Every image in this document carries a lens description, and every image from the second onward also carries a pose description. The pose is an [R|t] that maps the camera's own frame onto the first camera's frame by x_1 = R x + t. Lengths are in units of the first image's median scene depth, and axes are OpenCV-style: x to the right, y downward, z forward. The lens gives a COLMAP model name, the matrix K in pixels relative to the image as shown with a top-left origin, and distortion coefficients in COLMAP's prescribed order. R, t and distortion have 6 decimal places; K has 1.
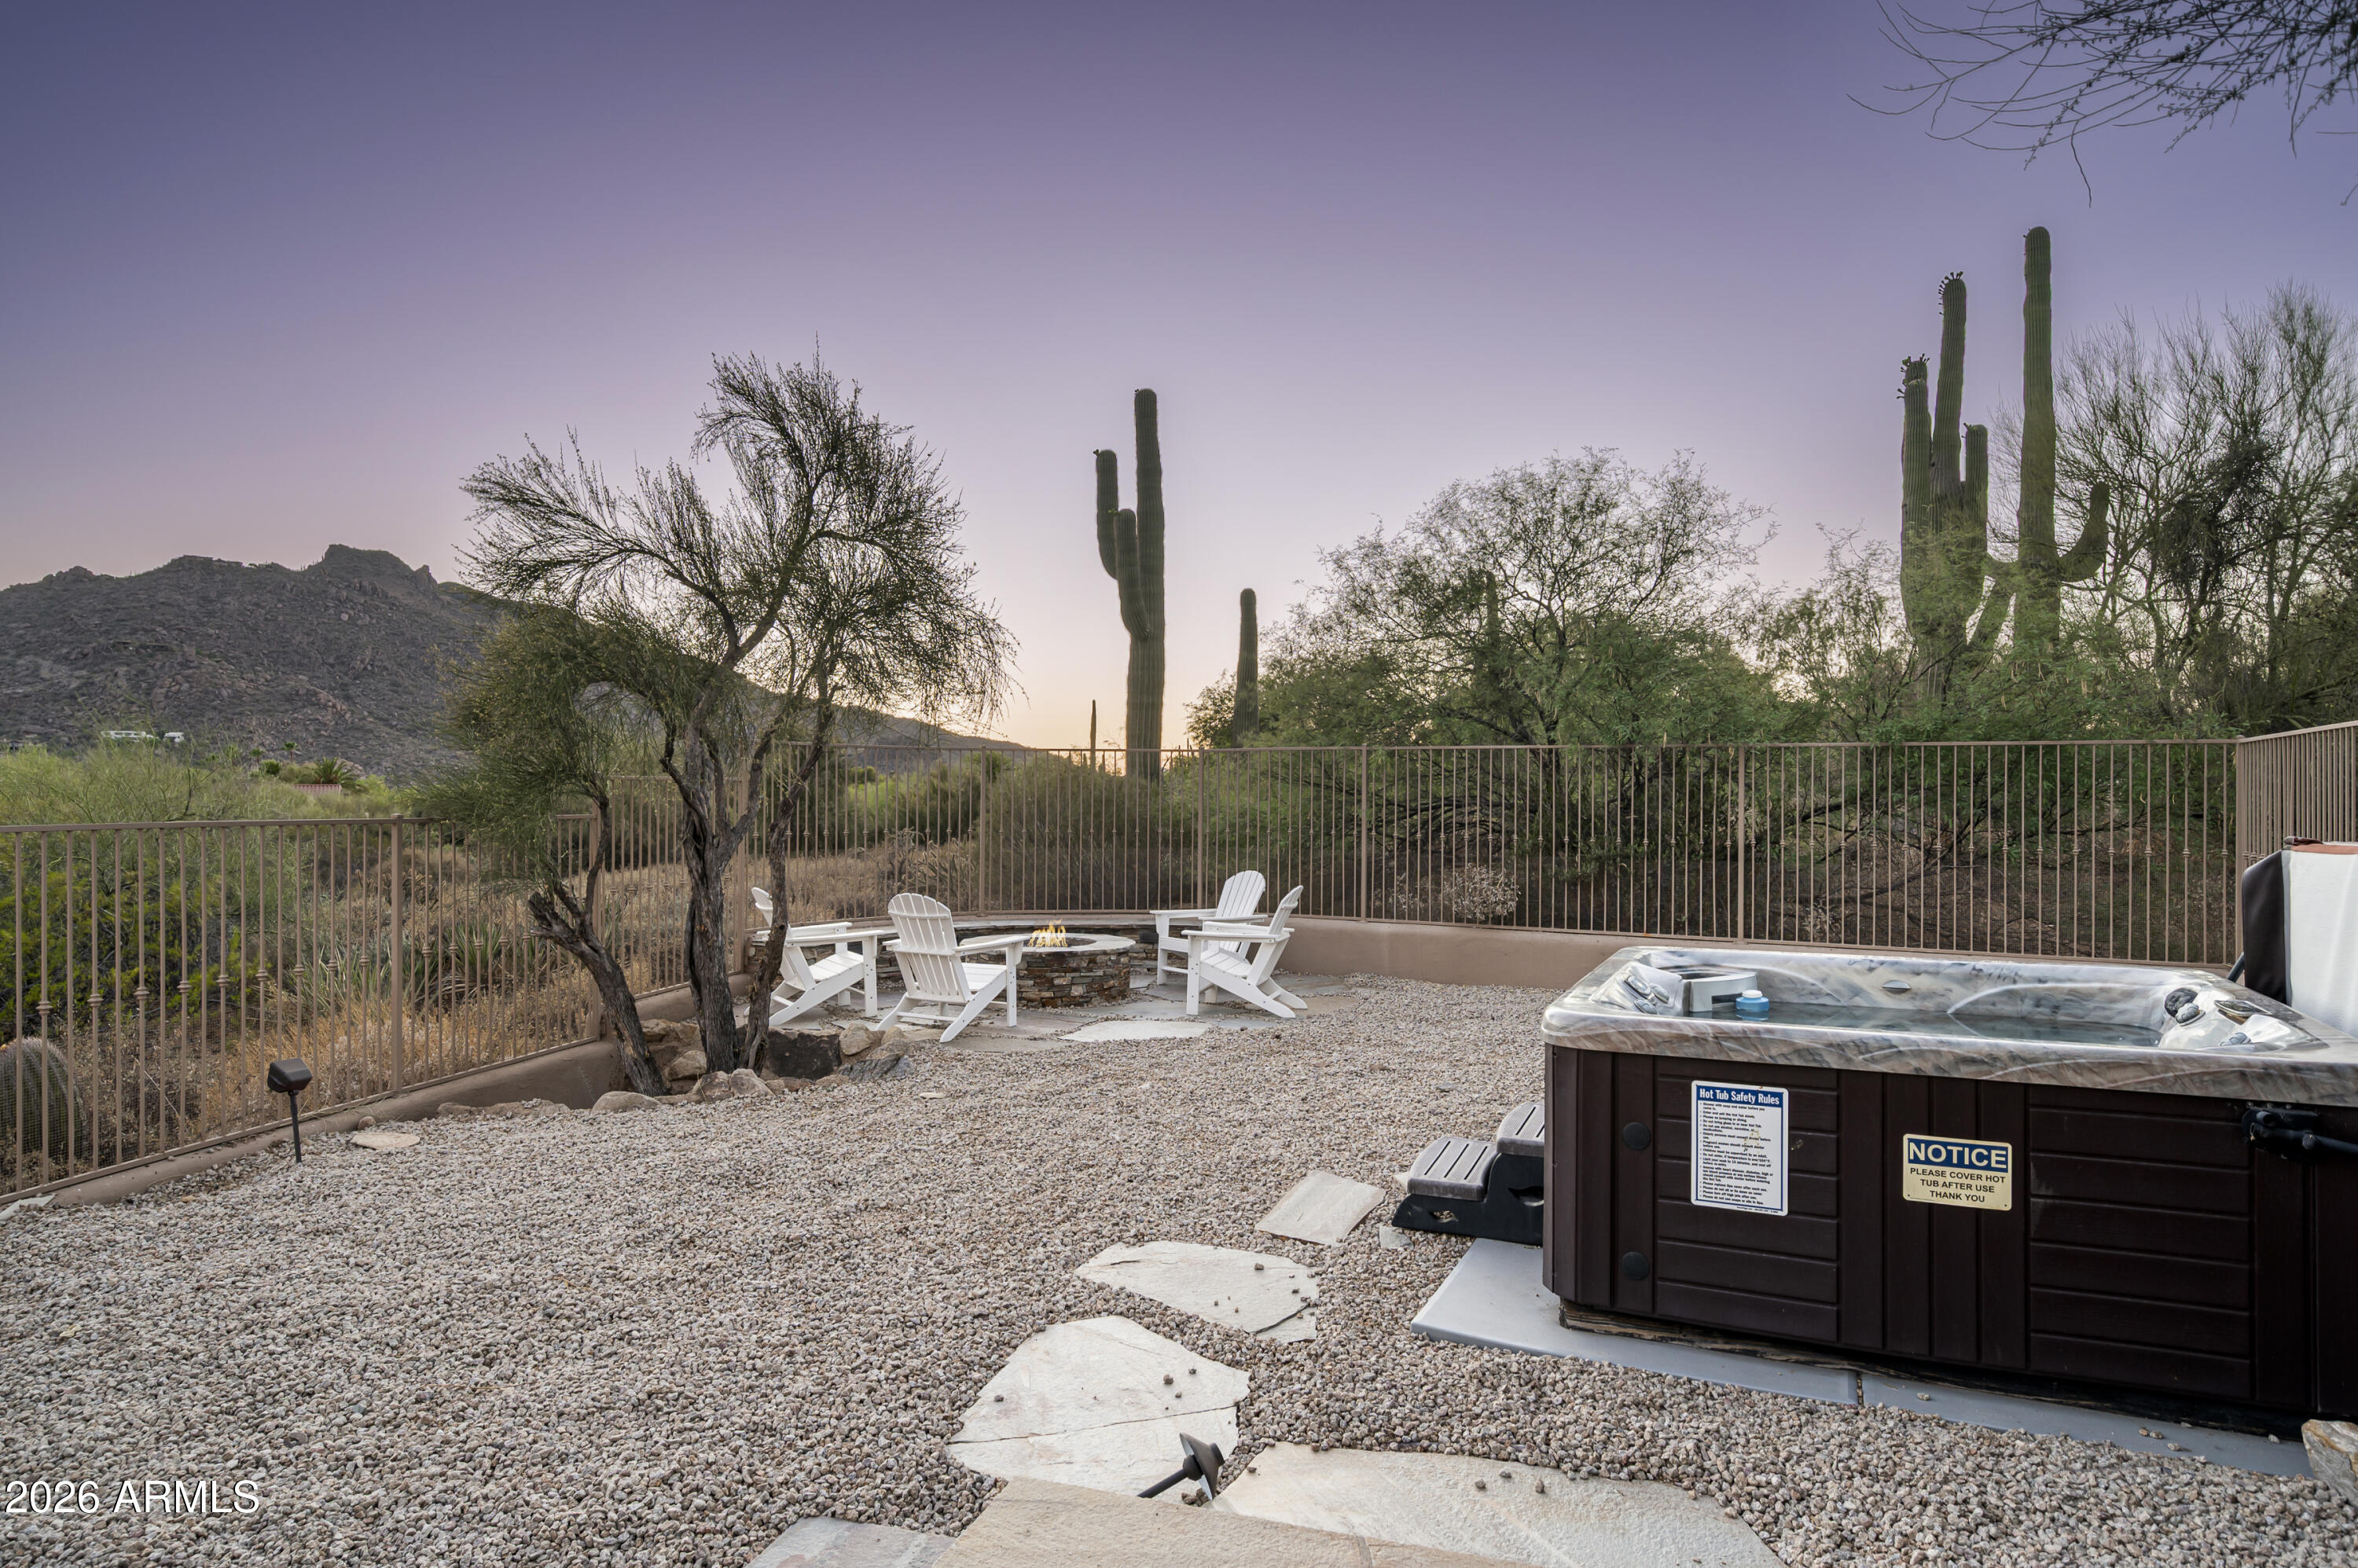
lens RADIAL K [[1431.2, 0, 1184.1], [0, 1431.2, 751.8], [0, 0, 1]] dist [-0.000721, -0.001635]
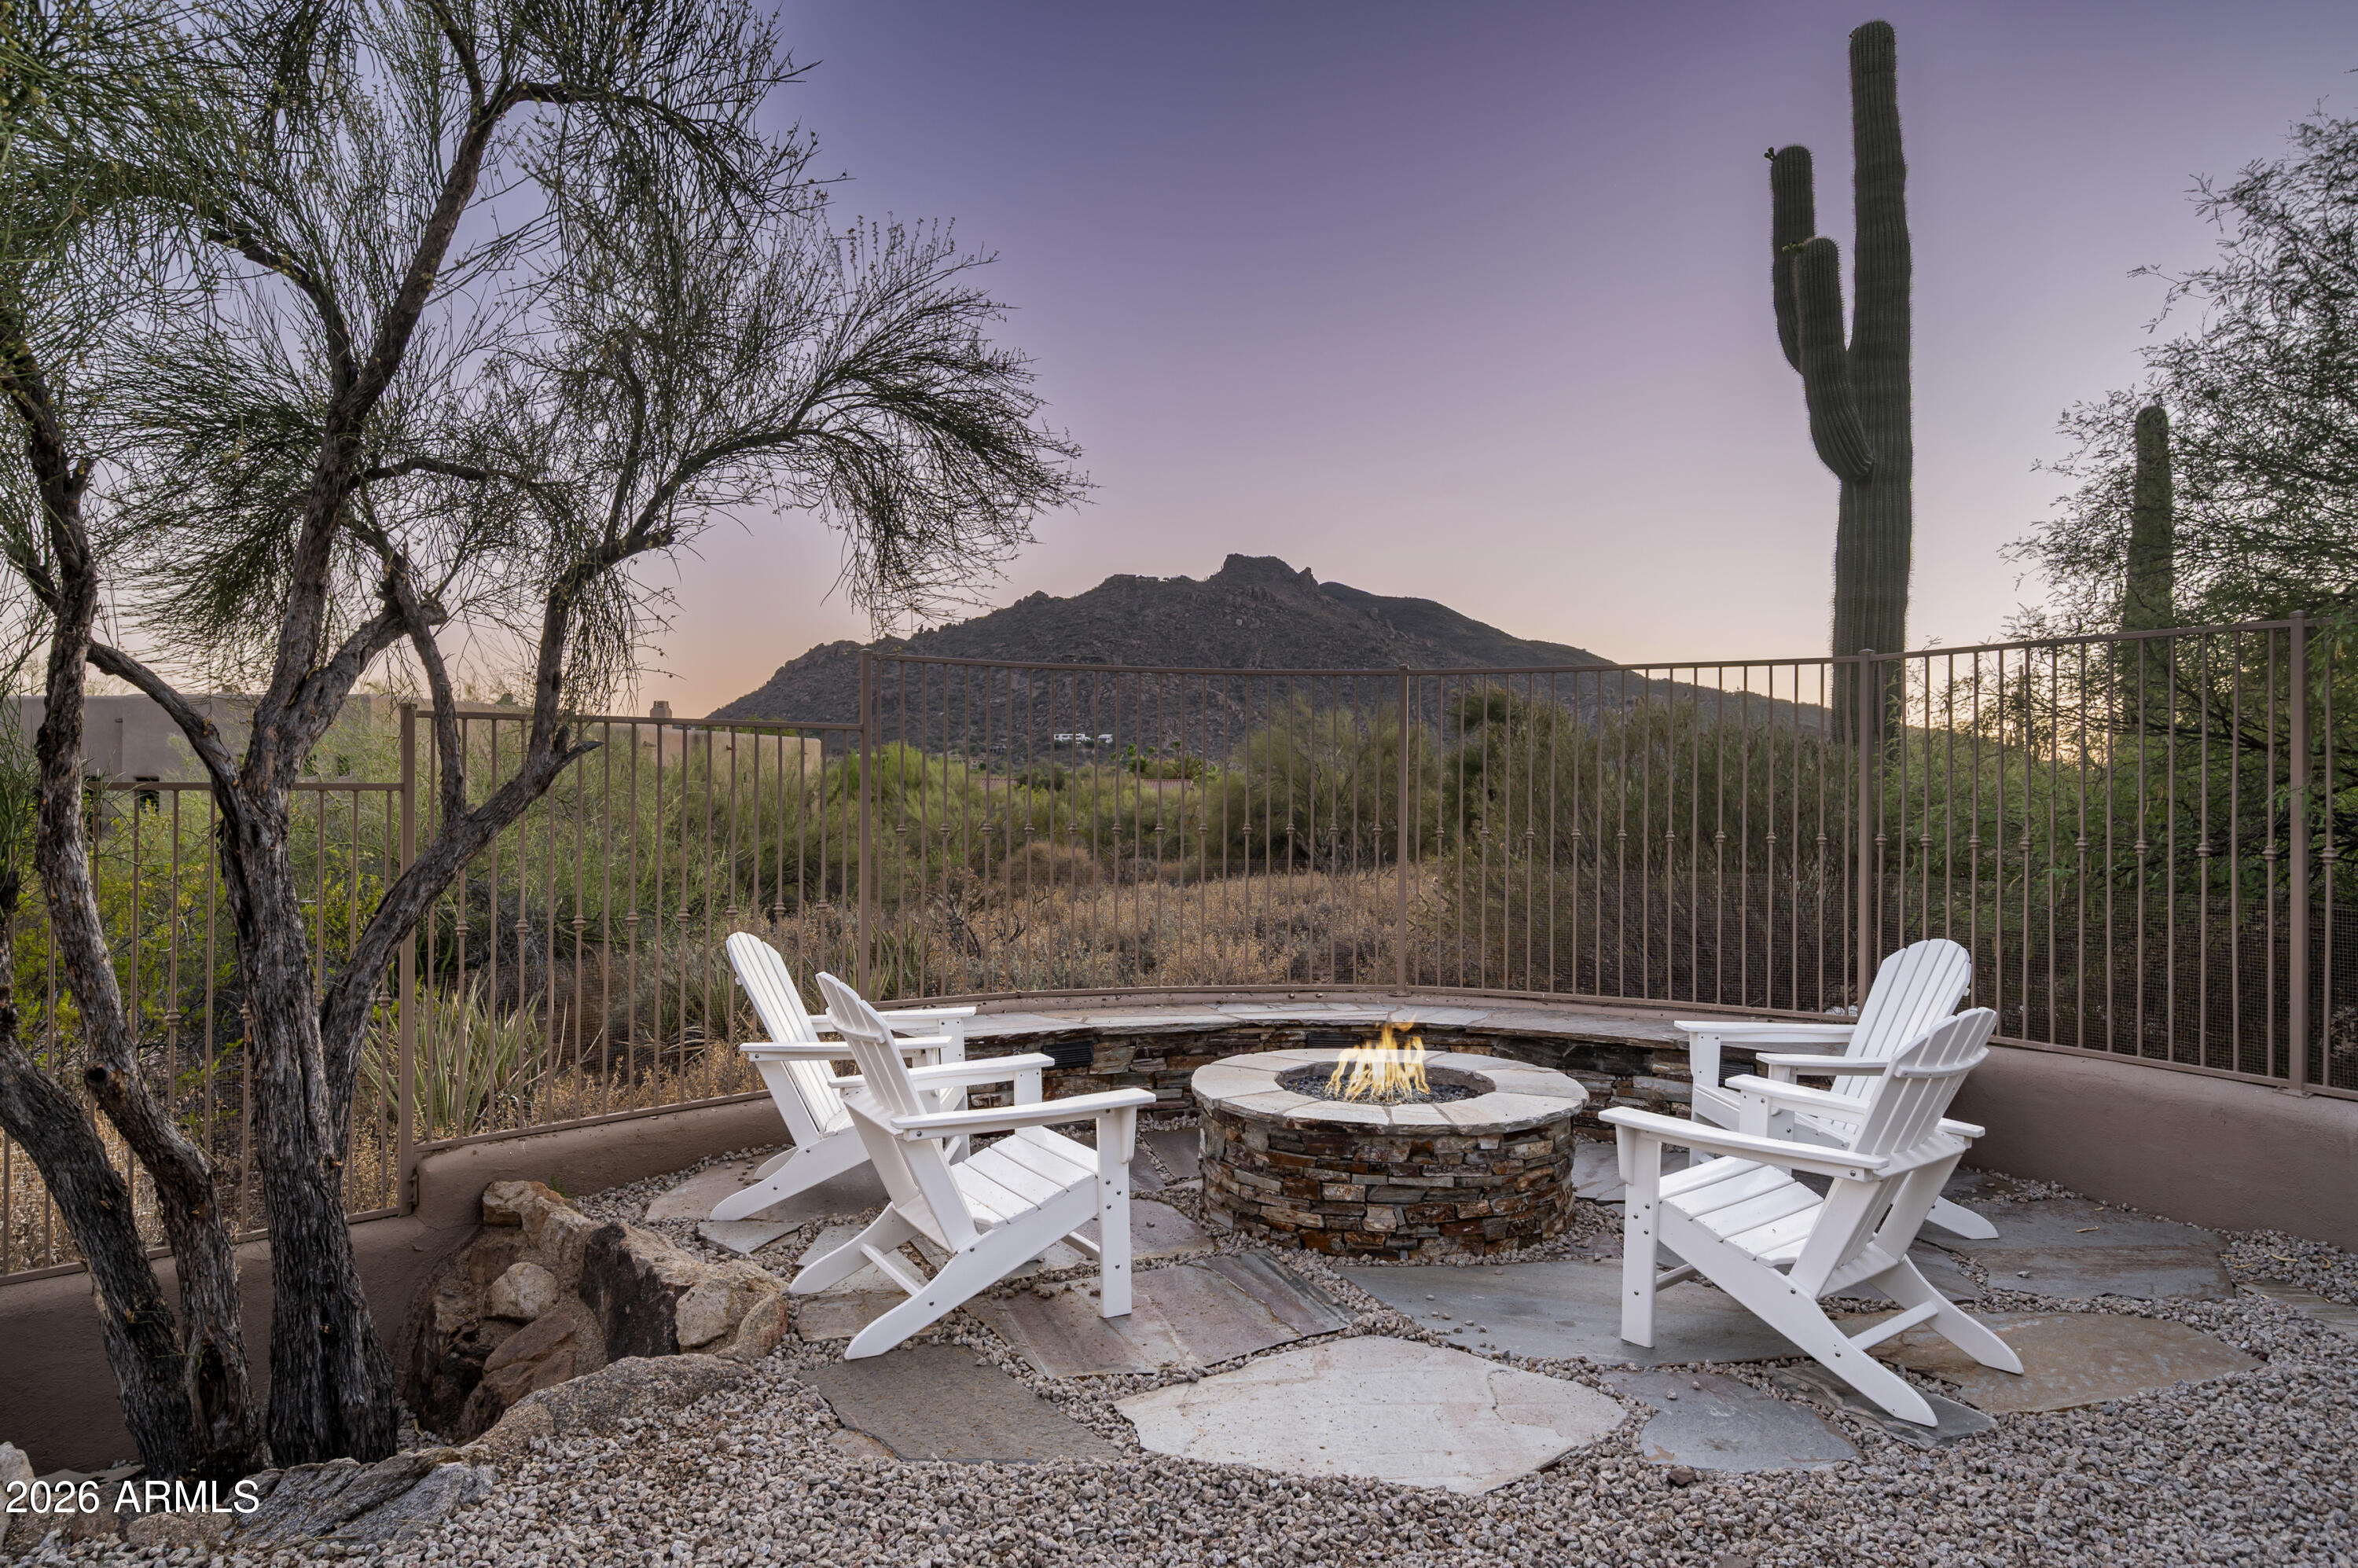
lens RADIAL K [[1570.4, 0, 1174.4], [0, 1570.4, 757.7], [0, 0, 1]] dist [-0.004088, -0.005371]
pose [[0.838561, -0.008207, -0.544746, 0.104754], [0.012327, 0.999916, 0.003911, 0.027984], [0.544669, -0.009995, 0.838592, 0.512094]]
